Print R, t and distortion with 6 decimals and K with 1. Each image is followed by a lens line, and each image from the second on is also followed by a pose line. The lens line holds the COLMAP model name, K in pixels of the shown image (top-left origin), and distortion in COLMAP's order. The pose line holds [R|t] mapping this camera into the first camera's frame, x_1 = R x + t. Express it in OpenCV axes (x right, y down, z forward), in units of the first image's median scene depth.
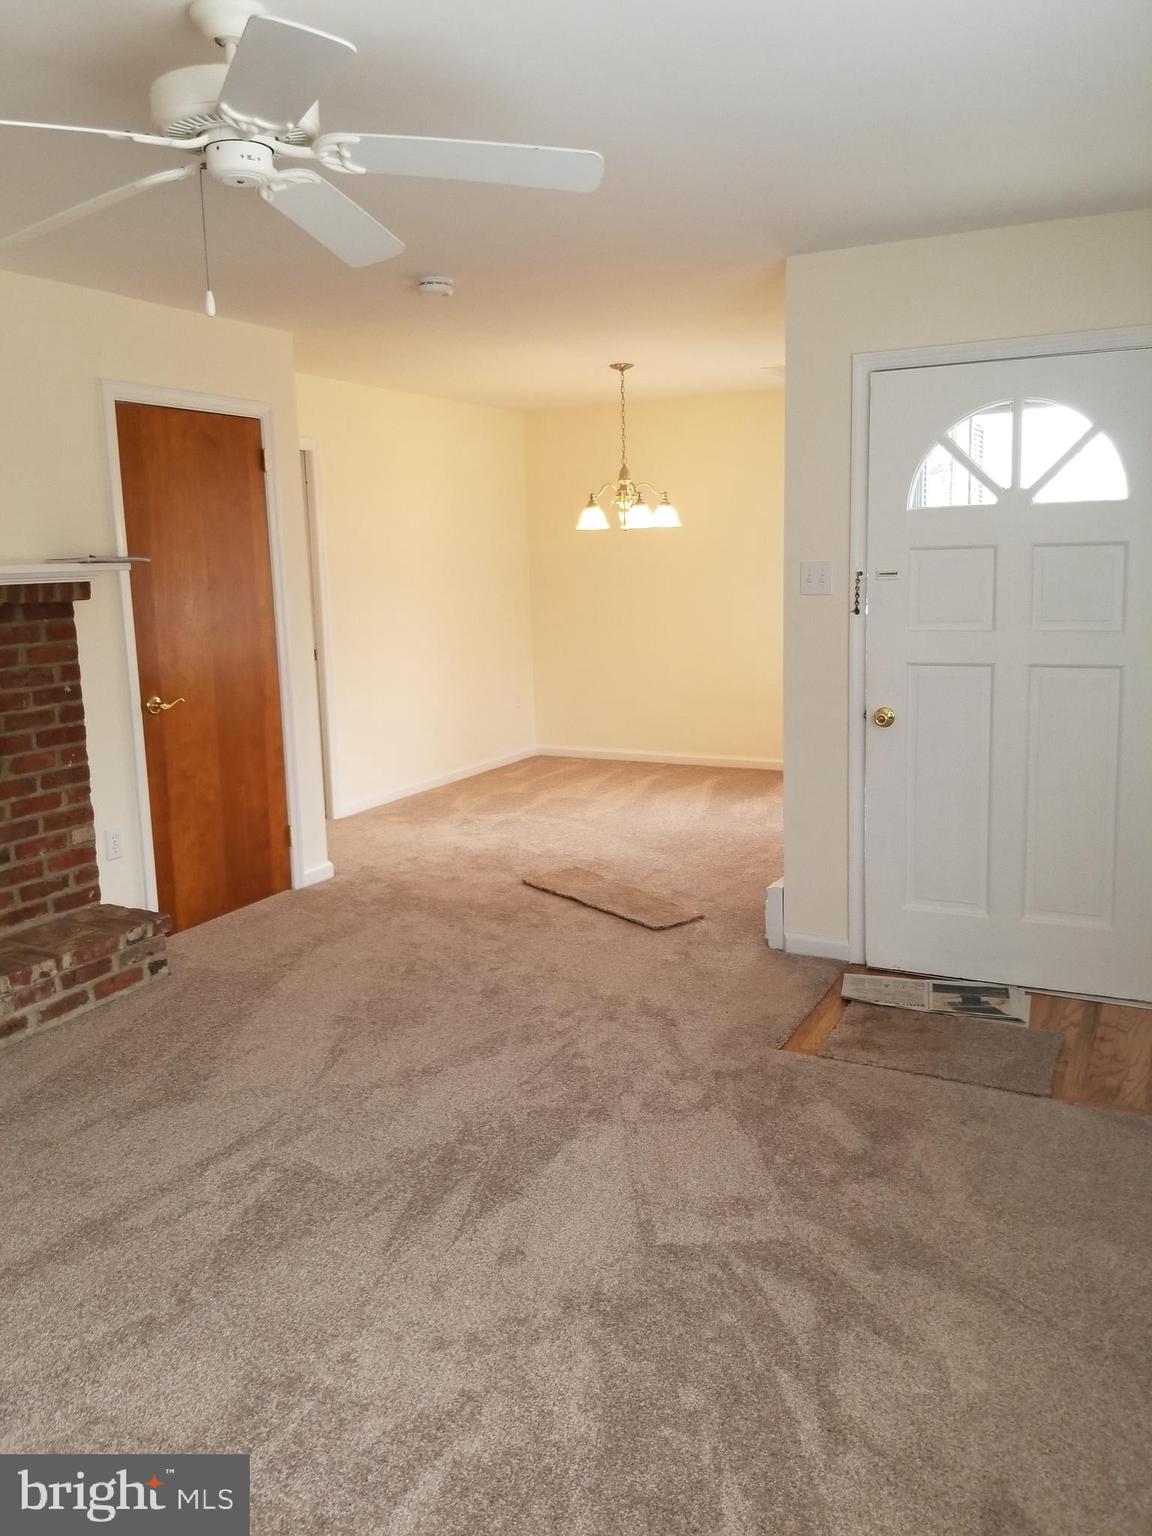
lens RADIAL K [[1207.1, 0, 577.8], [0, 1207.1, 726.6], [0, 0, 1]] dist [0.075256, -0.147082]
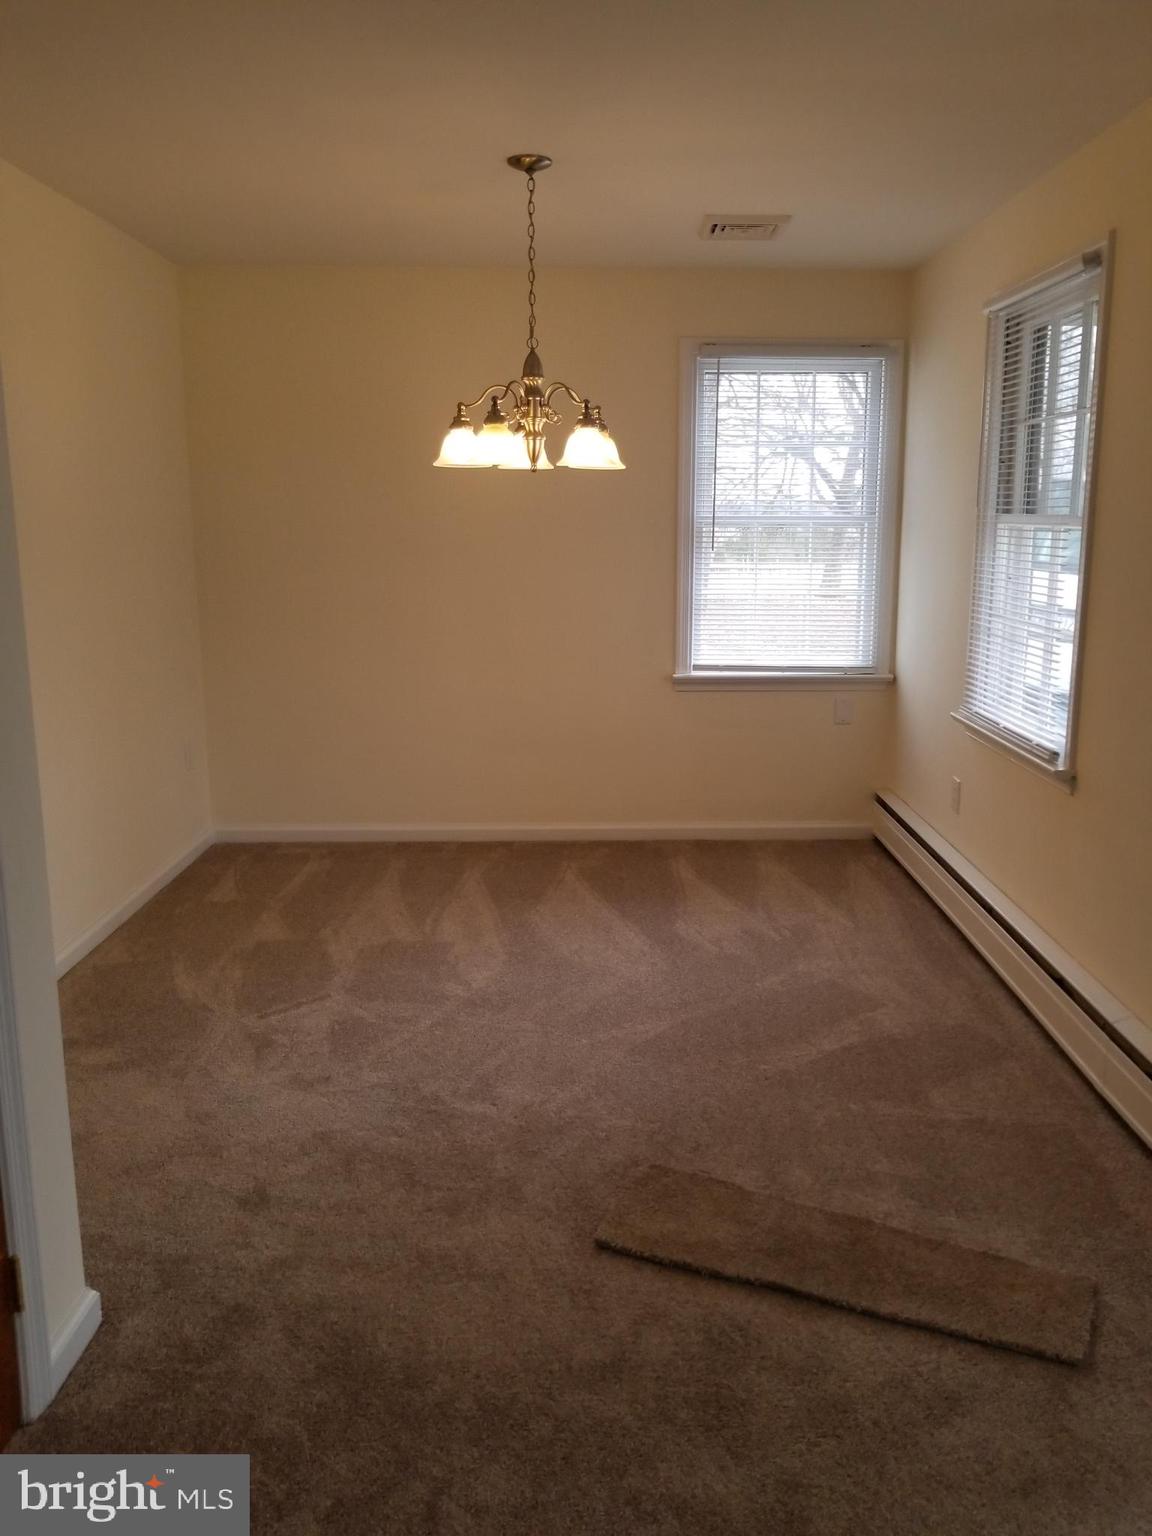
lens RADIAL K [[1201.9, 0, 586.4], [0, 1201.9, 720.6], [0, 0, 1]] dist [0.075746, -0.132547]
pose [[0.884675, -0.060833, 0.462222, -0.320038], [0.053033, 0.998146, 0.029864, -0.101190], [-0.463182, -0.001907, 0.886261, 0.797091]]
